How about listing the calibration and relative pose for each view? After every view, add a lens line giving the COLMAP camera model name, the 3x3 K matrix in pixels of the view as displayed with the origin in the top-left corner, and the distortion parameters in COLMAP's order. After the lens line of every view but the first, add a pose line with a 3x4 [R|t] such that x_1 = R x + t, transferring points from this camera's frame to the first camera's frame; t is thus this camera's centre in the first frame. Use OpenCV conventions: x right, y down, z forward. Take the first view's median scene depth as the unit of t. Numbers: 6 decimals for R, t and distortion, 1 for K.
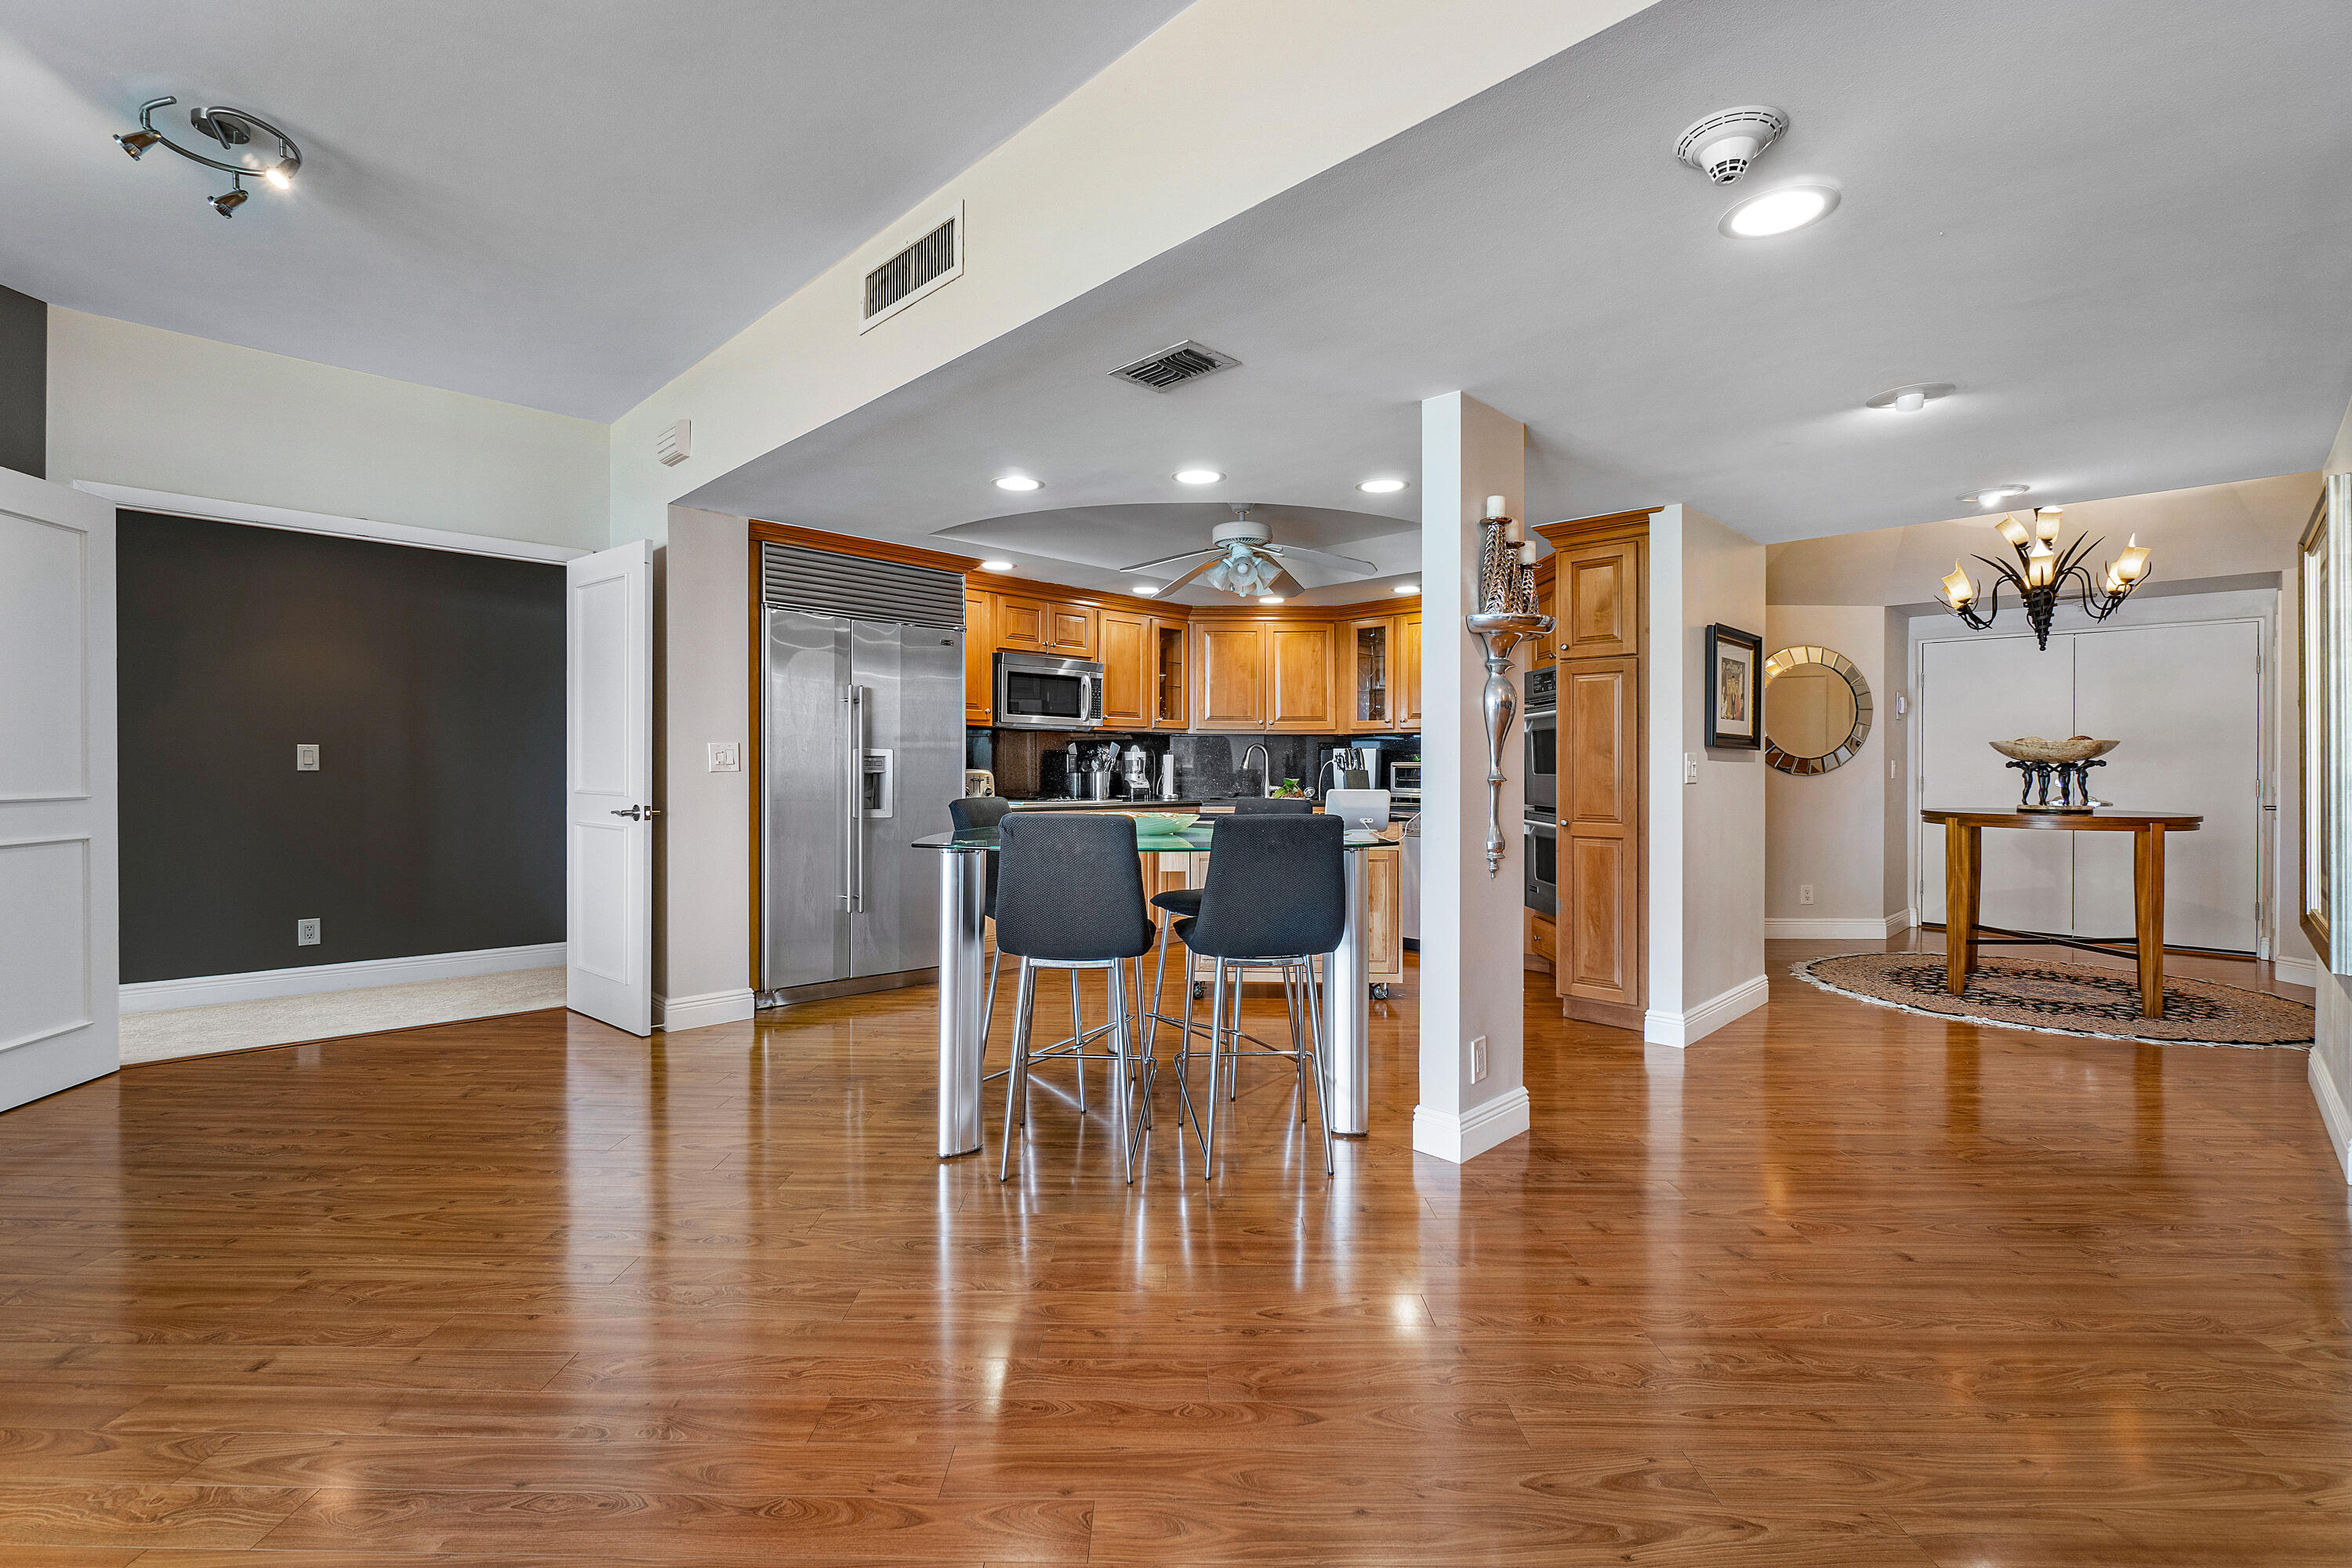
lens RADIAL K [[1039.4, 0, 1147.4], [0, 1039.4, 781.6], [0, 0, 1]] dist [-0.014026, 0.000276]
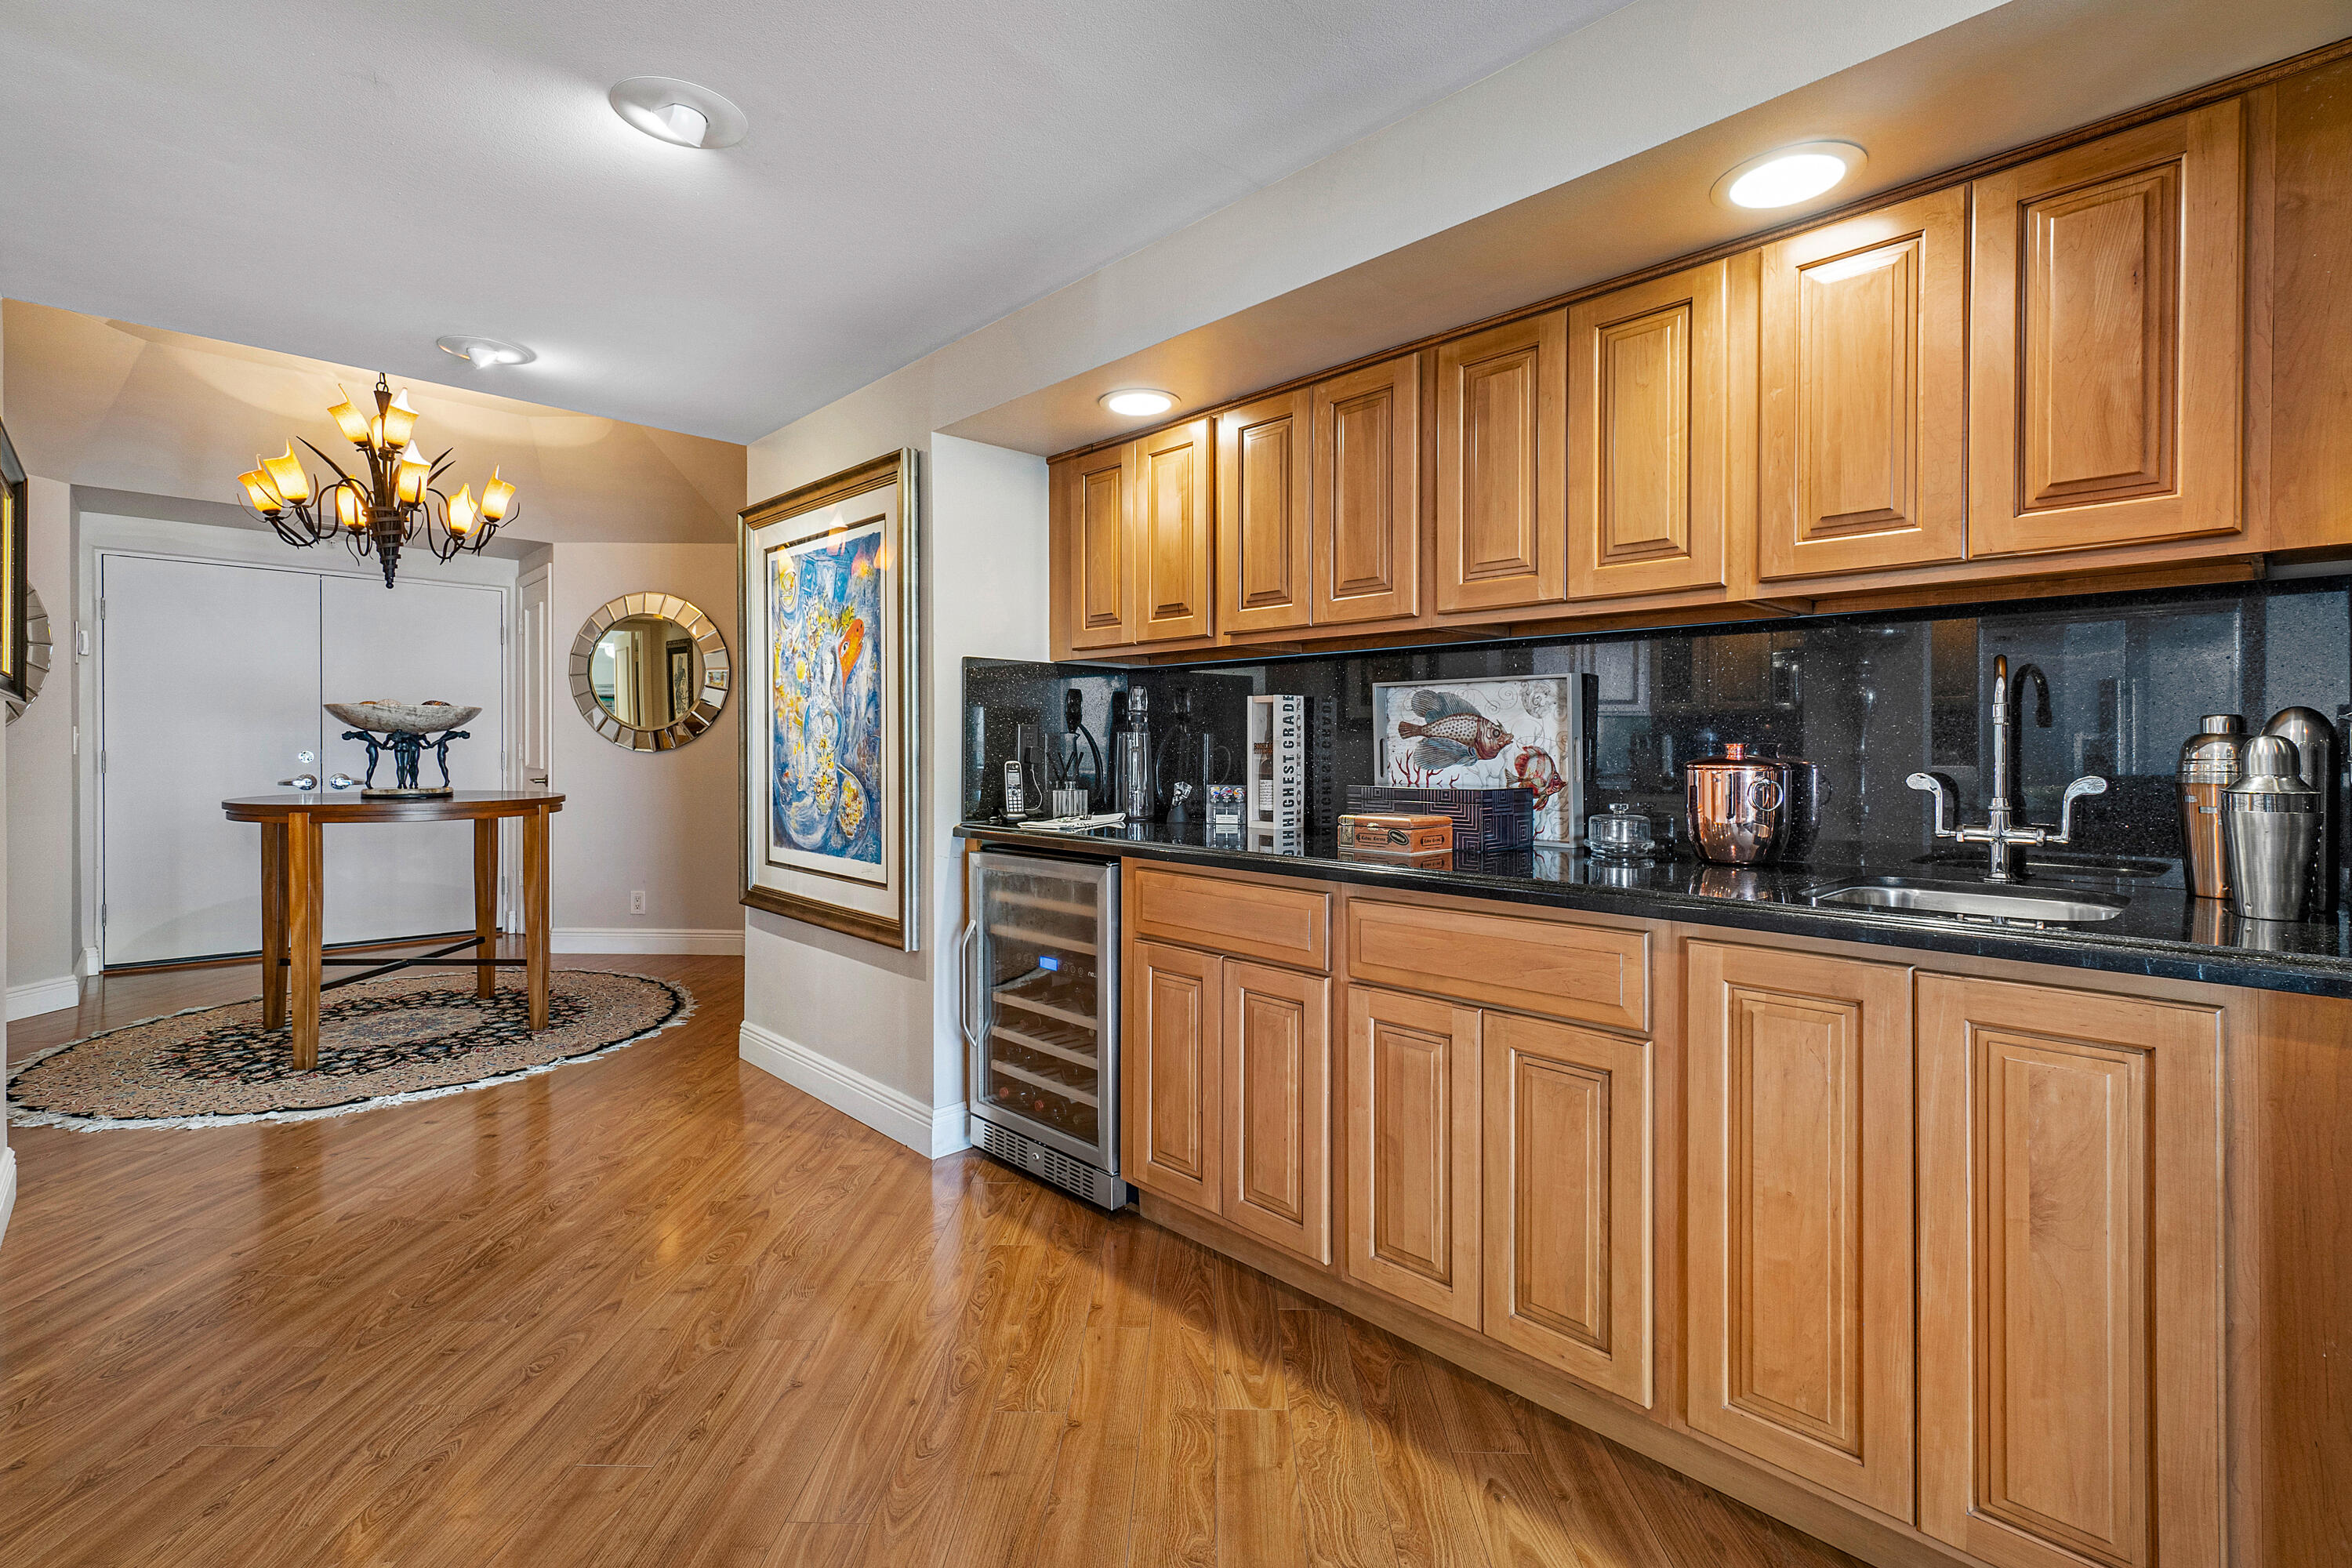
lens RADIAL K [[1069.7, 0, 1193.9], [0, 1069.7, 731.5], [0, 0, 1]] dist [0.003073, 0.000156]
pose [[0.002353, 0.009045, 0.999956, 0.065437], [0.008351, 0.999924, -0.009064, -0.007432], [-0.999962, 0.008372, 0.002278, 0.391877]]
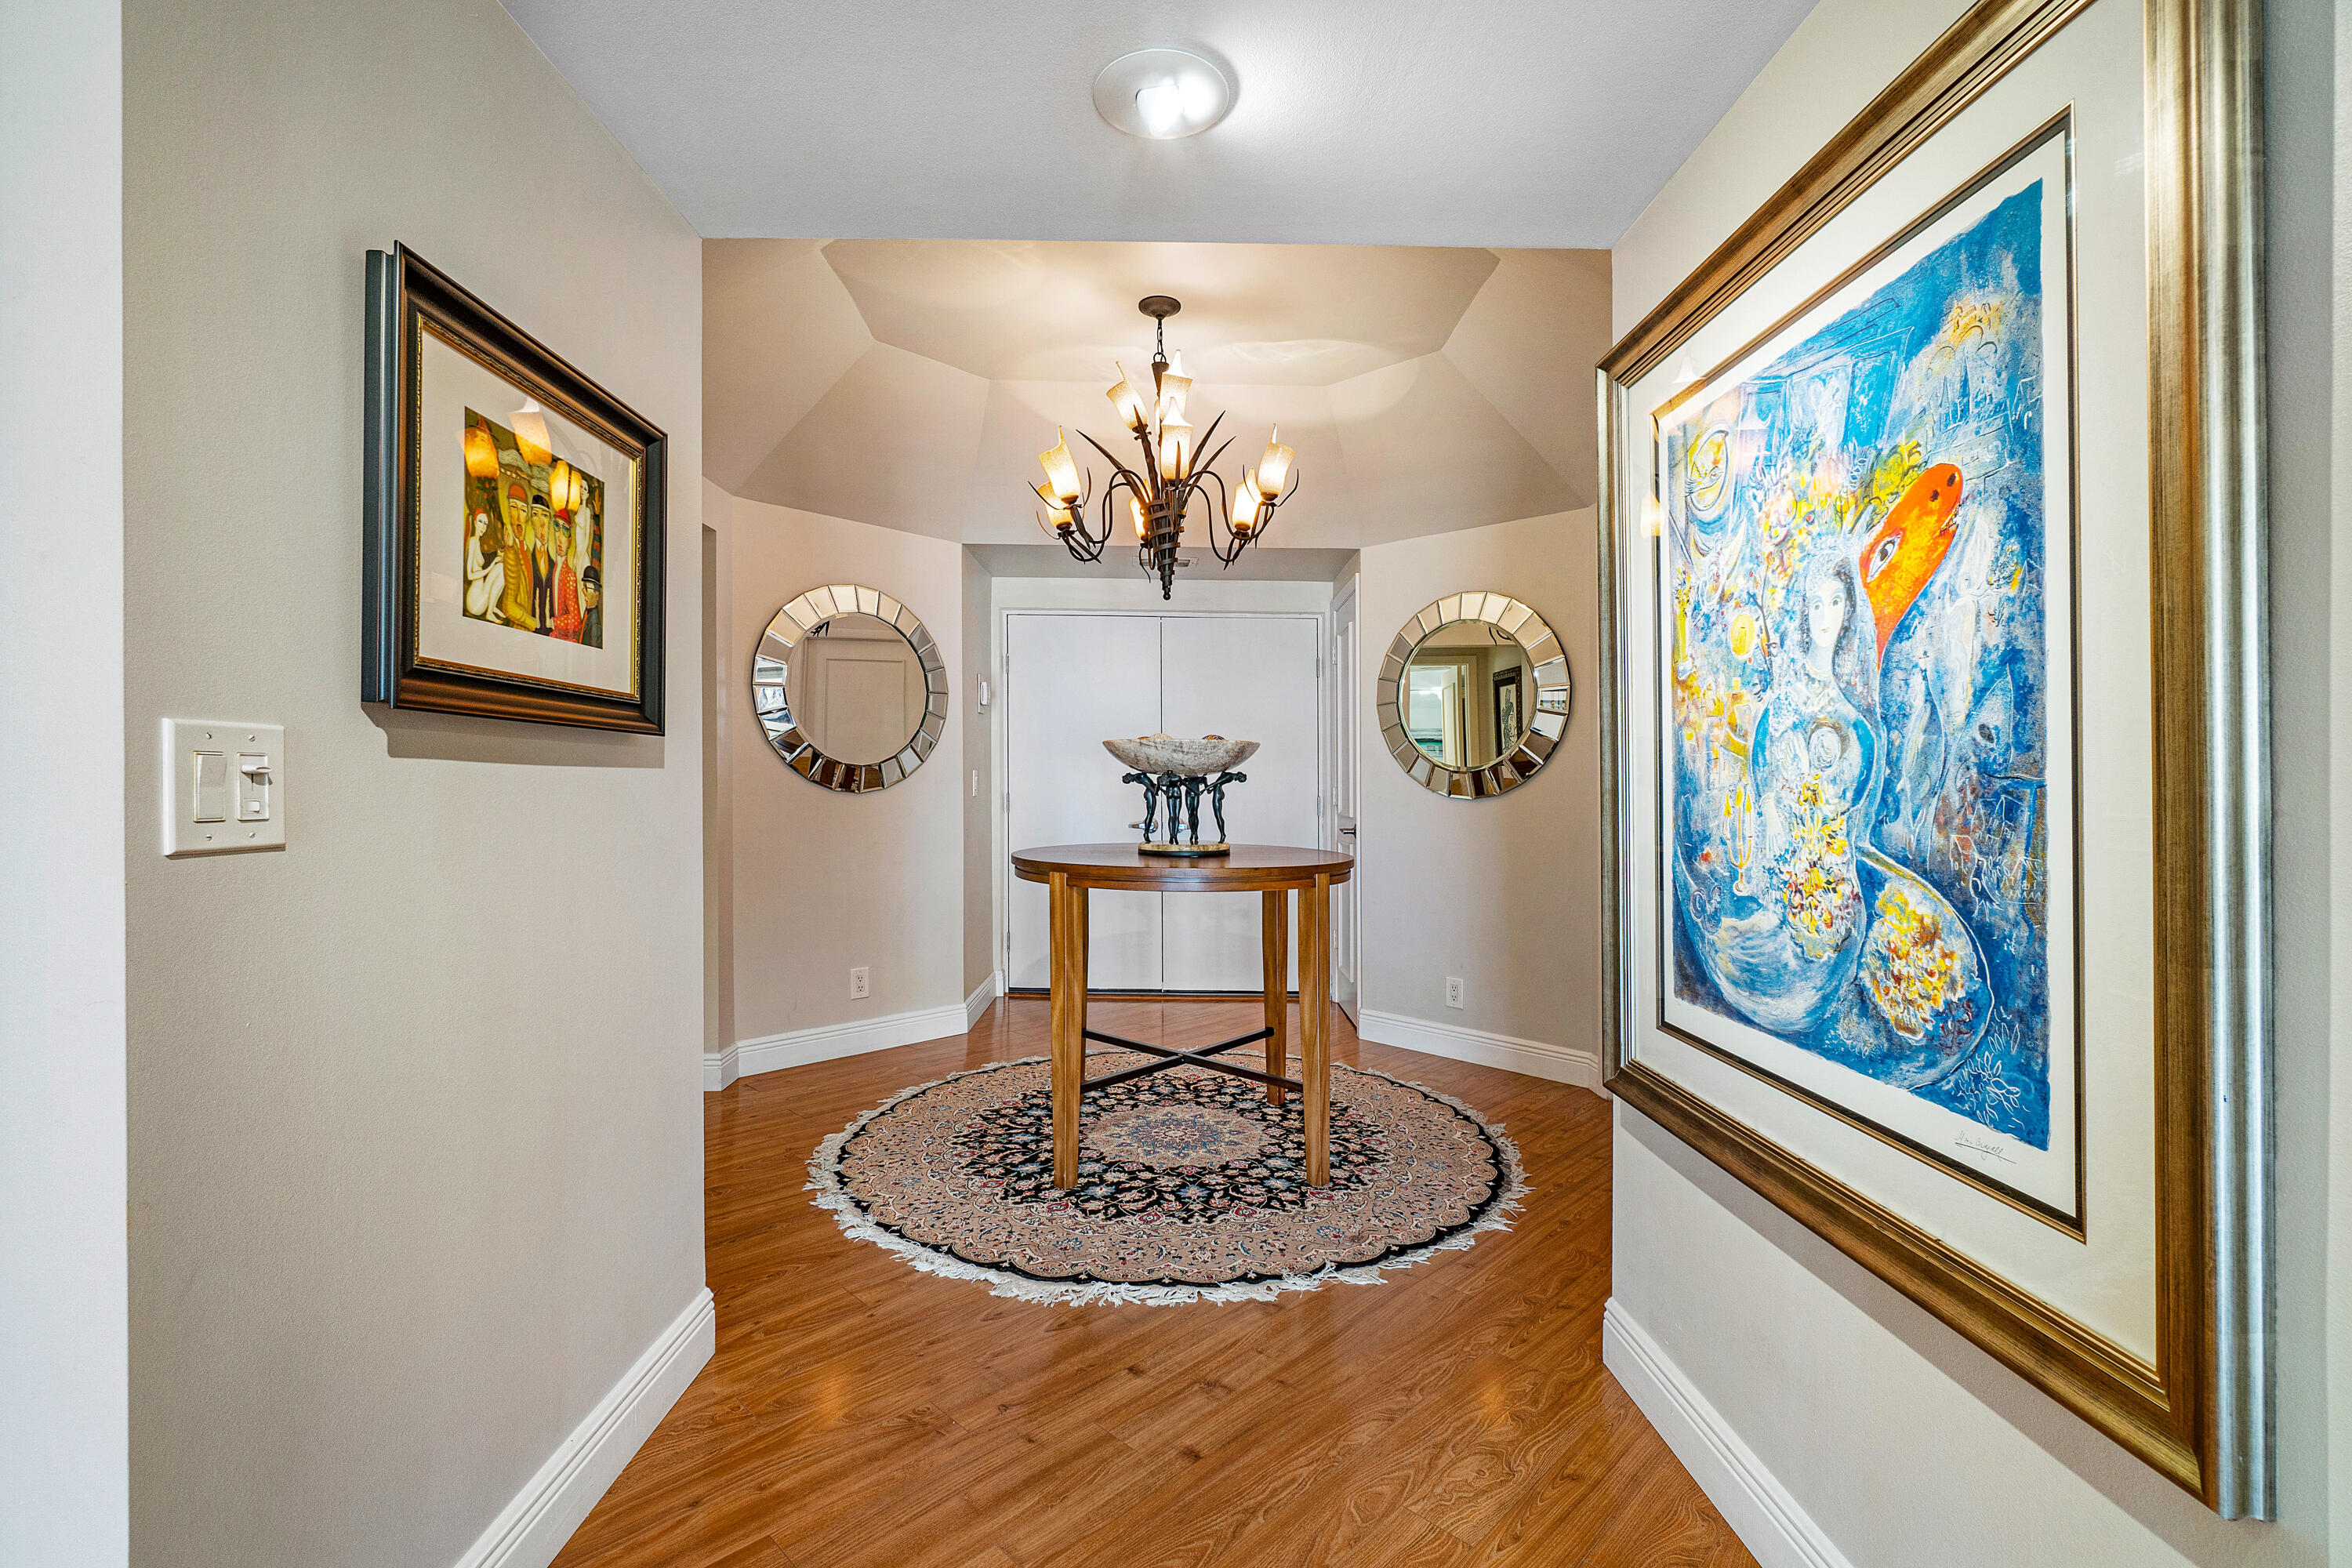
lens RADIAL K [[1039.4, 0, 1147.4], [0, 1039.4, 781.6], [0, 0, 1]] dist [-0.014026, 0.000276]
pose [[0.708204, 0.002337, 0.706004, 0.406603], [0.004277, 0.999962, -0.007600, -0.009901], [-0.705995, 0.008402, 0.708167, 0.552001]]
